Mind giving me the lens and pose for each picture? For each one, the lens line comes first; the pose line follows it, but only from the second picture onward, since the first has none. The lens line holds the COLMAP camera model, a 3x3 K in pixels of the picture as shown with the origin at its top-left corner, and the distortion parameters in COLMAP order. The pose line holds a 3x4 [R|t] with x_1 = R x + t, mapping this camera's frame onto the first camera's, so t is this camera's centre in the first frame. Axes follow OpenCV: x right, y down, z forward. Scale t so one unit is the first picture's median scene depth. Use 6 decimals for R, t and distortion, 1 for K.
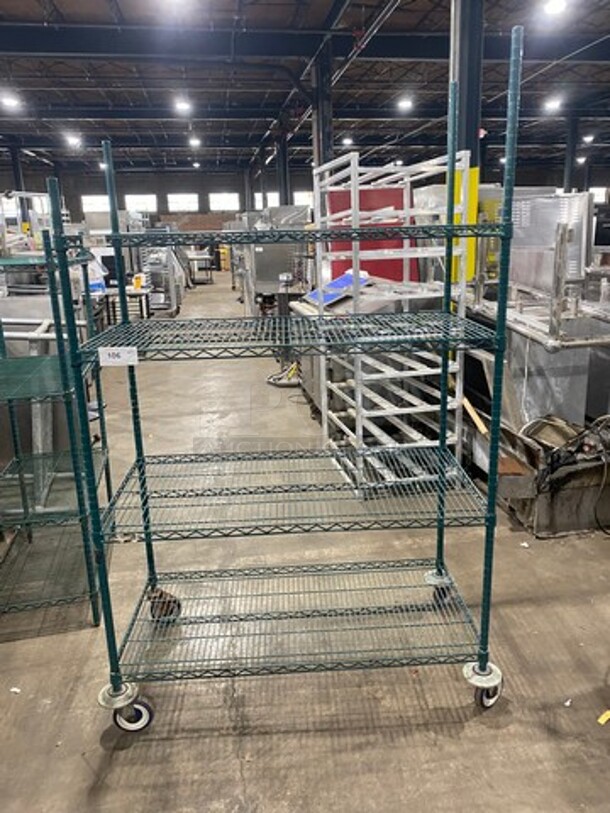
lens RADIAL K [[608.6, 0, 305.0], [0, 608.6, 406.5], [0, 0, 1]] dist [0.069580, -0.113179]
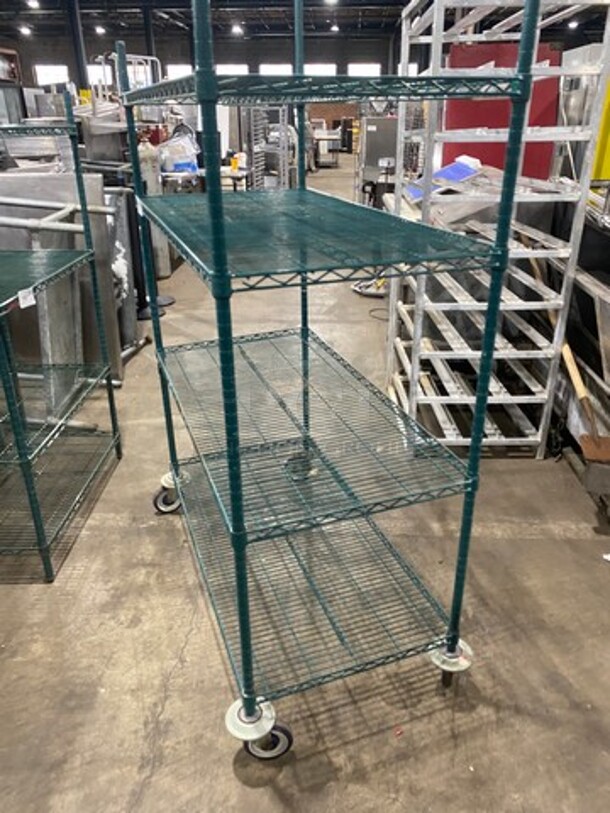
lens RADIAL K [[613.6, 0, 309.8], [0, 613.6, 406.7], [0, 0, 1]] dist [0.007691, -0.001506]
pose [[0.975476, 0.115605, -0.187304, 0.061694], [-0.082030, 0.980602, 0.178020, -0.027027], [0.204251, -0.158289, 0.966036, 0.118134]]
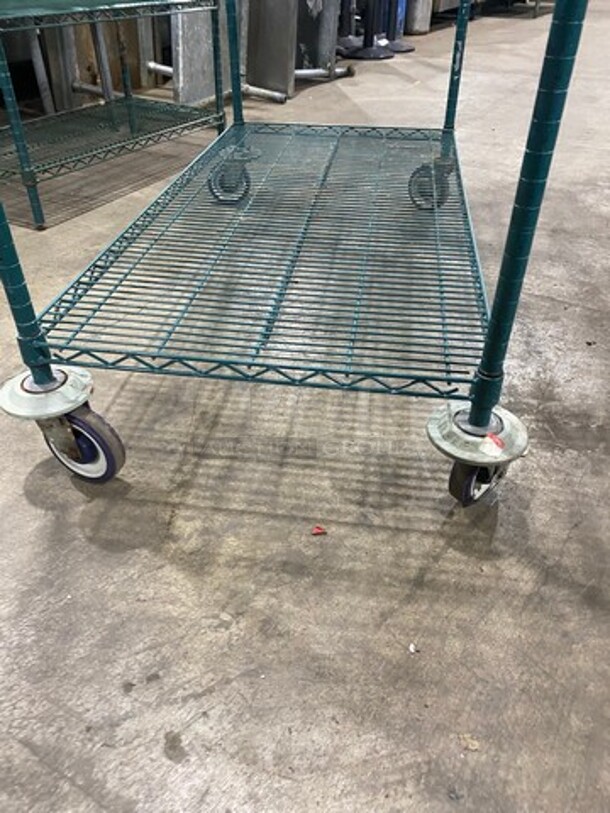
lens RADIAL K [[613.6, 0, 309.8], [0, 613.6, 406.7], [0, 0, 1]] dist [0.007691, -0.001506]
pose [[0.752315, 0.417336, -0.509757, 0.124077], [-0.201720, 0.882521, 0.424812, 0.079466], [0.627161, -0.216764, 0.748120, 0.272274]]
